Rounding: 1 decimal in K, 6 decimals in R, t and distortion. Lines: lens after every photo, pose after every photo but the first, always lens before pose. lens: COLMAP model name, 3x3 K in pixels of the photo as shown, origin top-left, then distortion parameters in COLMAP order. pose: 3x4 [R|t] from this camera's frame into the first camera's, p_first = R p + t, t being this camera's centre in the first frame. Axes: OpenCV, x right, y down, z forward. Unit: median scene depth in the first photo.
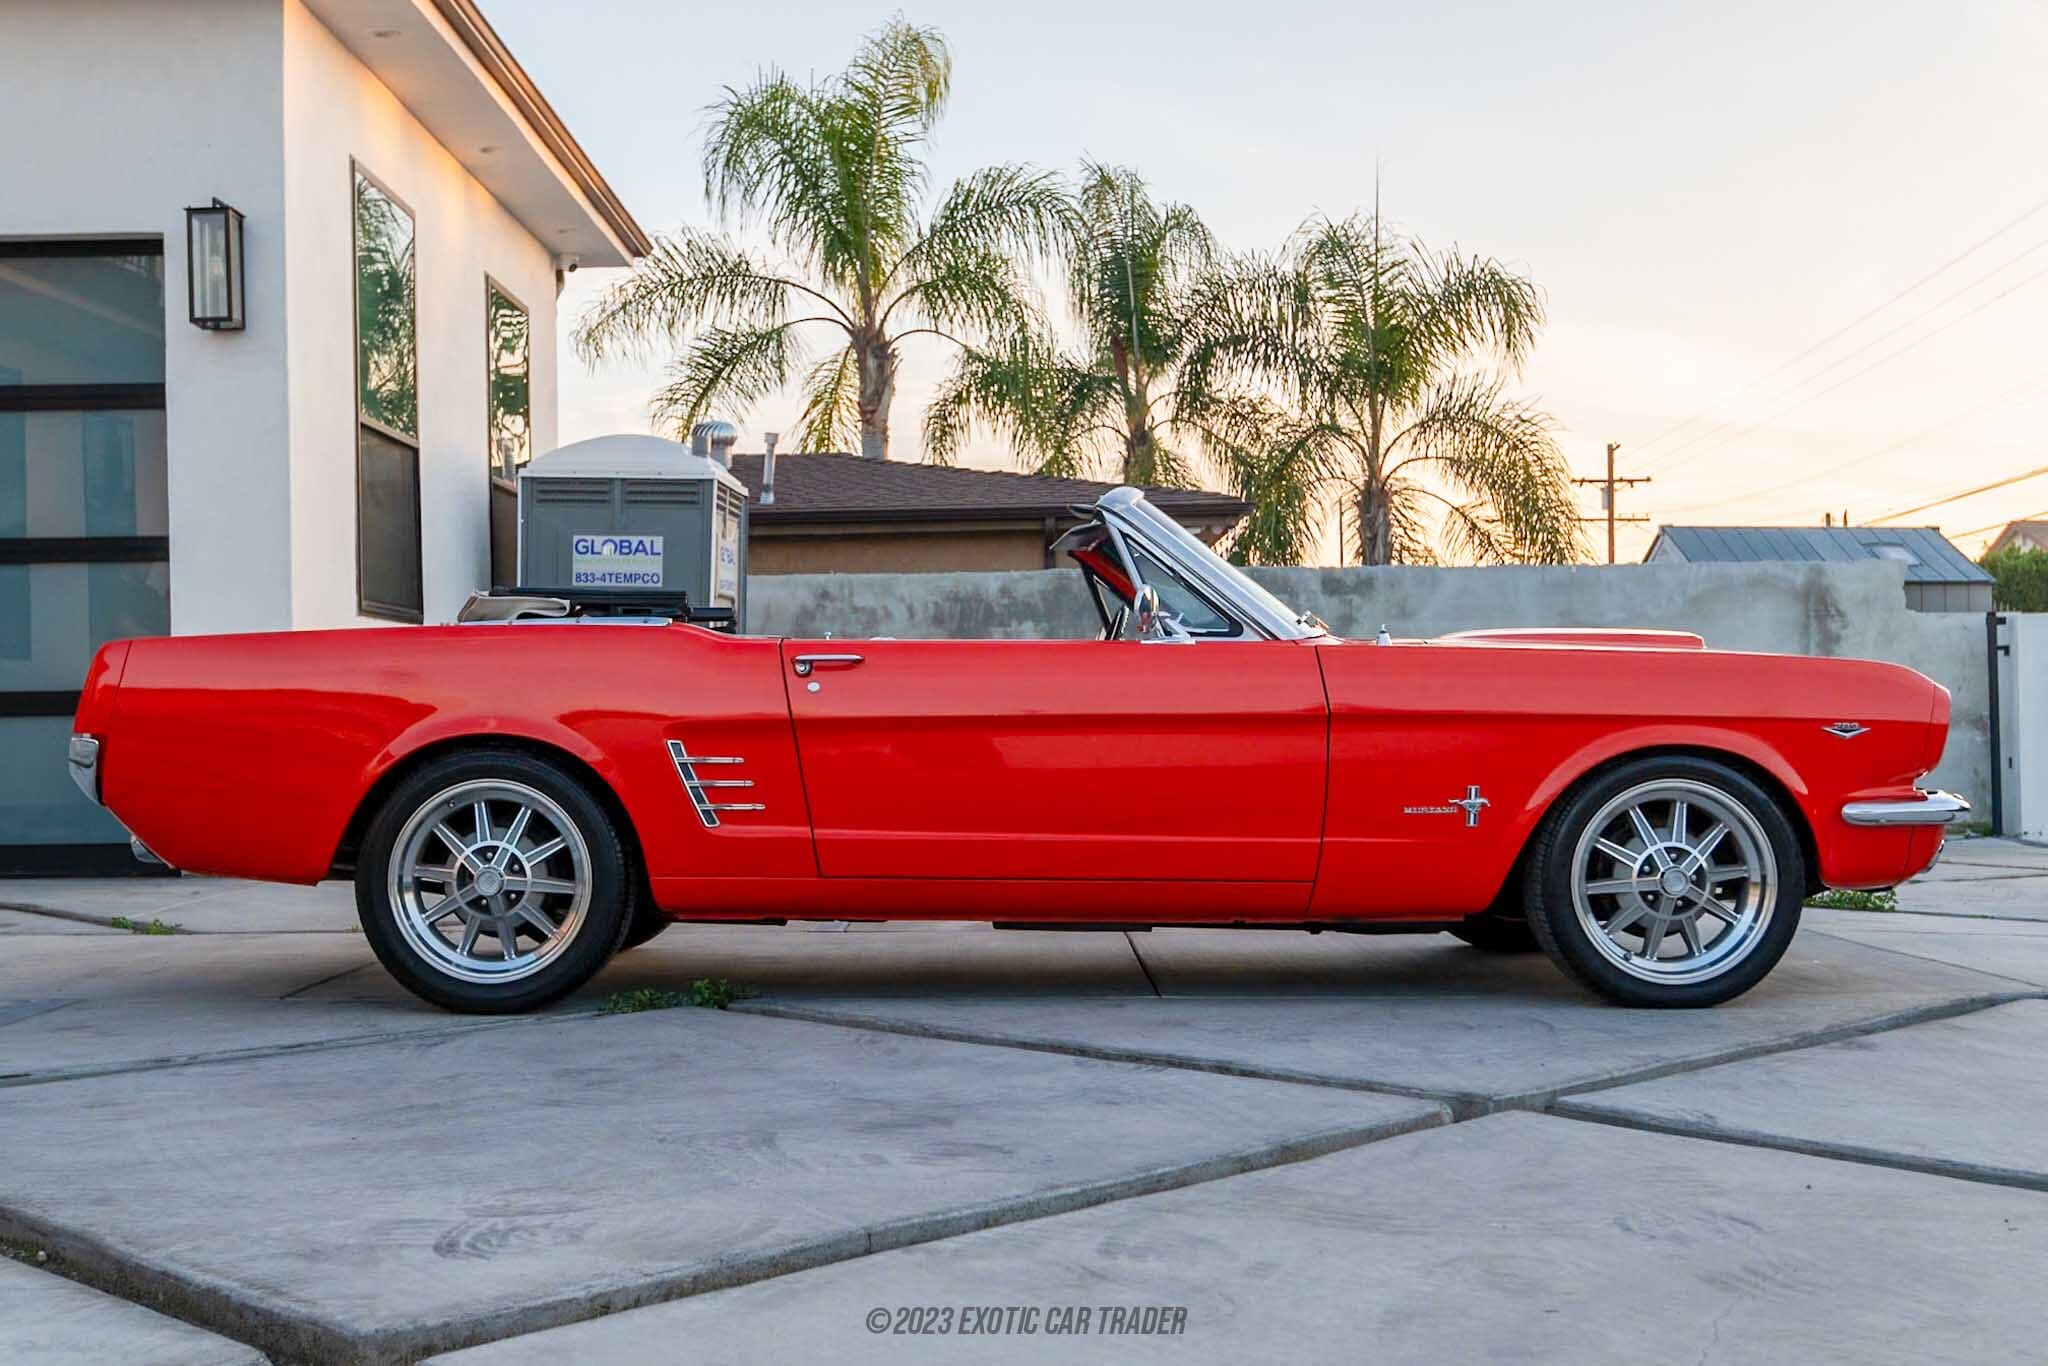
lens RADIAL K [[2268.0, 0, 934.3], [0, 2268.0, 688.7], [0, 0, 1]] dist [0.035875, -0.122930]
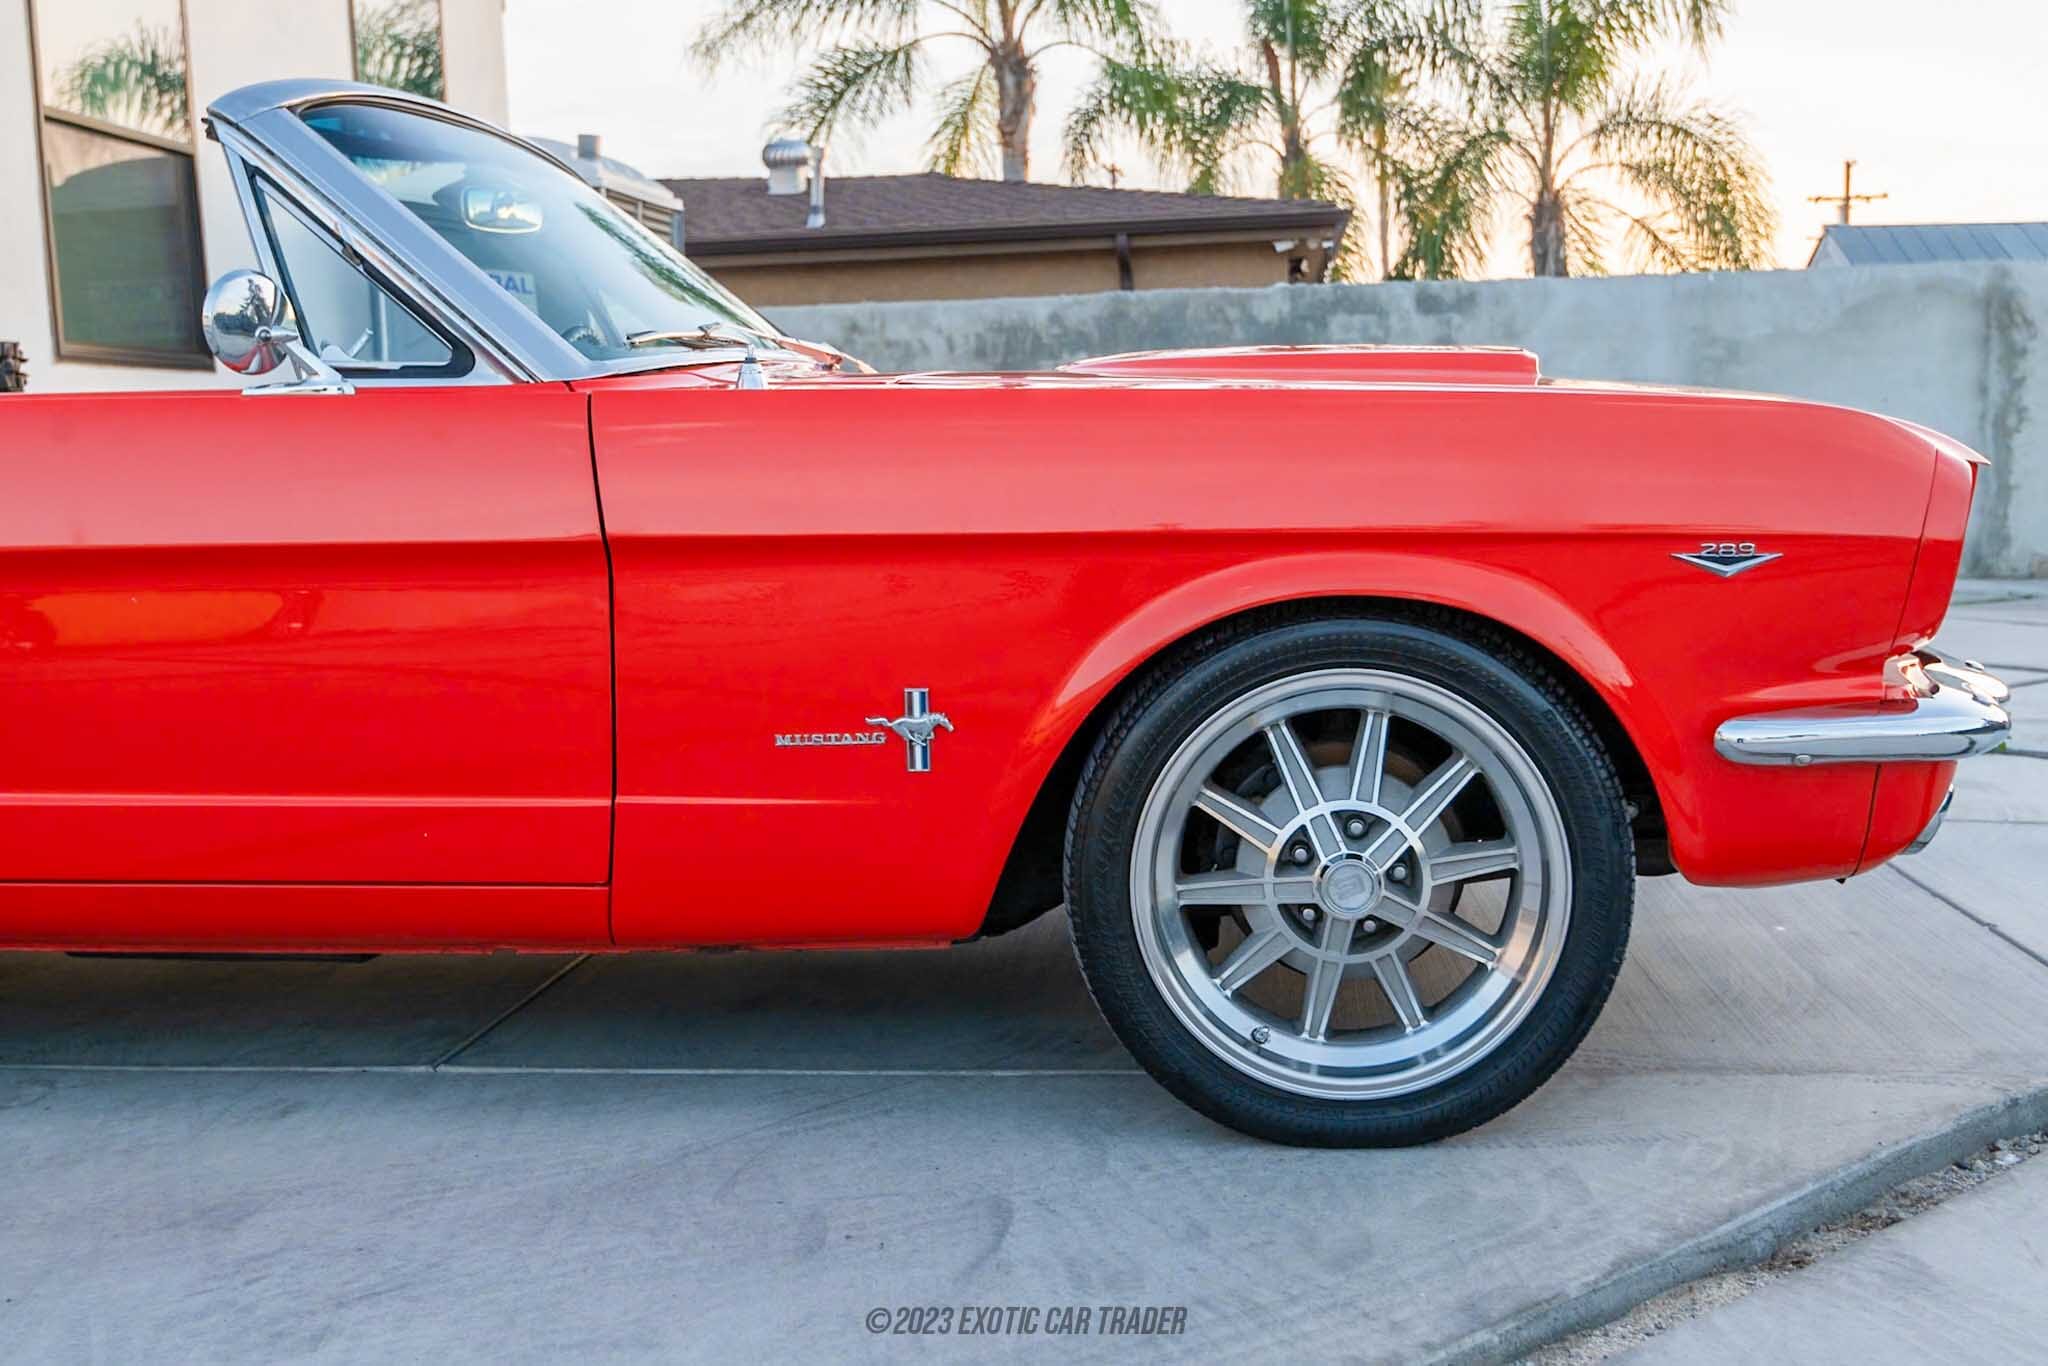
lens RADIAL K [[2268.0, 0, 934.3], [0, 2268.0, 688.7], [0, 0, 1]] dist [0.035875, -0.122930]
pose [[0.996721, -0.010401, -0.080240, 0.054326], [0.019592, 0.993216, 0.114623, -0.002110], [0.078504, -0.115819, 0.990163, 0.104369]]
